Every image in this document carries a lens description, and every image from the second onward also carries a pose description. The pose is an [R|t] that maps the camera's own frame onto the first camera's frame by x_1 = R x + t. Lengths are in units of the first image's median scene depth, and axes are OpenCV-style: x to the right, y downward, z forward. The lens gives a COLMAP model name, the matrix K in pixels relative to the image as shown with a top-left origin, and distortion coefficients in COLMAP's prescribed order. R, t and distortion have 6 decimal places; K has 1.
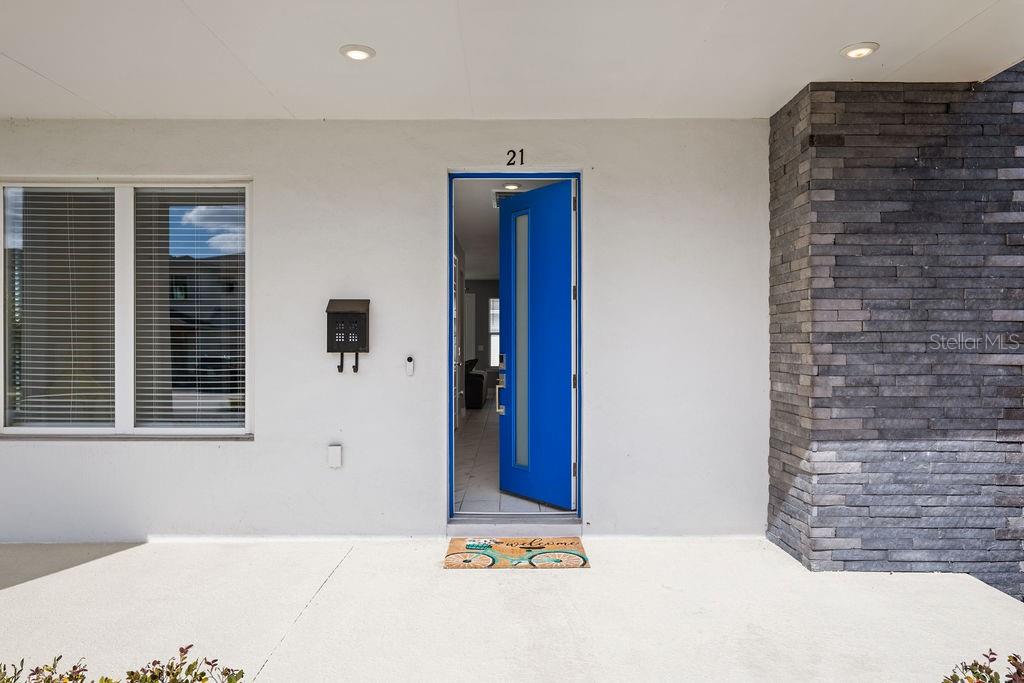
lens RADIAL K [[733.6, 0, 512.0], [0, 733.6, 341.5], [0, 0, 1]] dist [-0.000581, -0.000194]
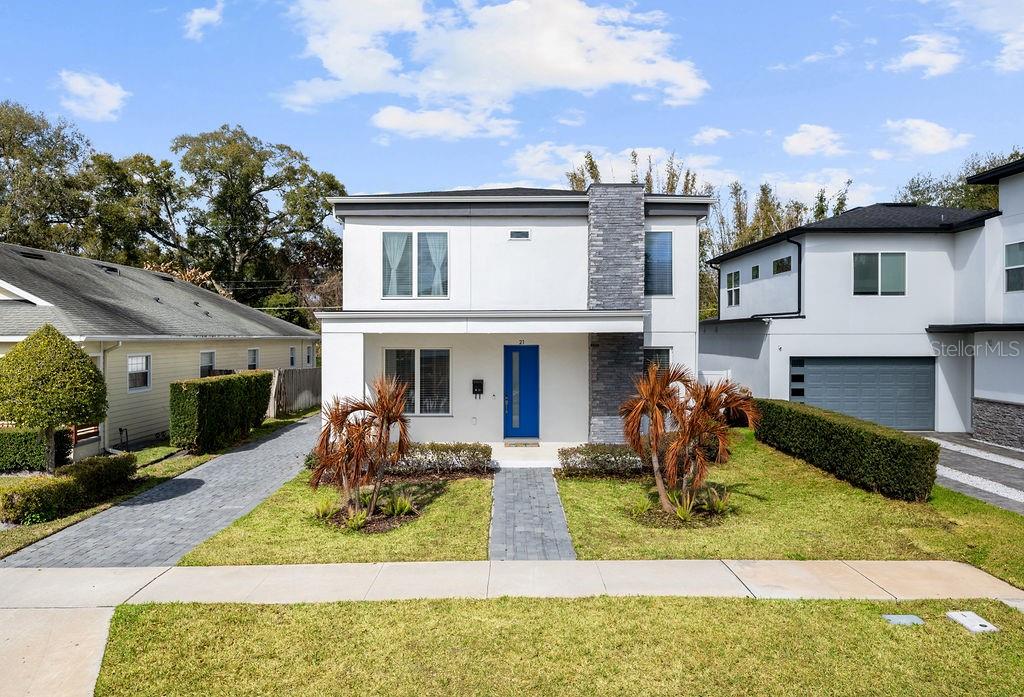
lens RADIAL K [[739.4, 0, 512.0], [0, 739.4, 348.5], [0, 0, 1]] dist [0.002453, 0.002042]
pose [[0.999990, -0.003756, -0.002617, -0.034242], [0.003814, 0.999745, 0.022264, -0.303252], [0.002533, -0.022273, 0.999749, -2.813970]]
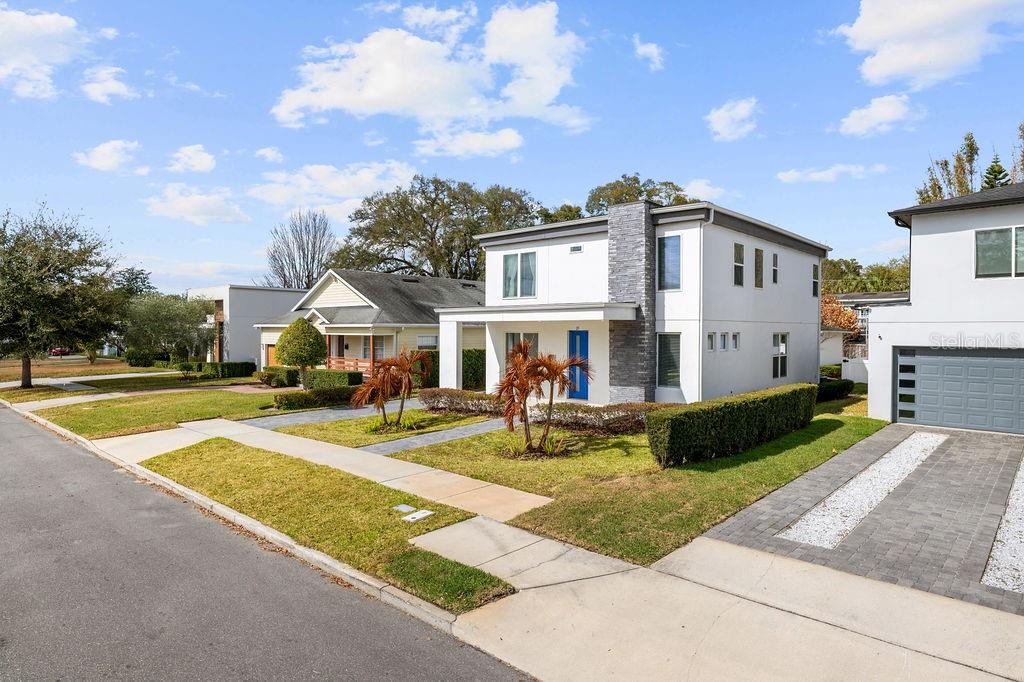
lens RADIAL K [[593.7, 0, 512.0], [0, 593.7, 341.0], [0, 0, 1]] dist [0.001517, 0.000510]
pose [[0.739222, 0.014288, -0.673310, 2.457206], [0.002575, 0.999708, 0.024042, -0.262285], [0.673457, -0.019506, 0.738969, -2.378280]]
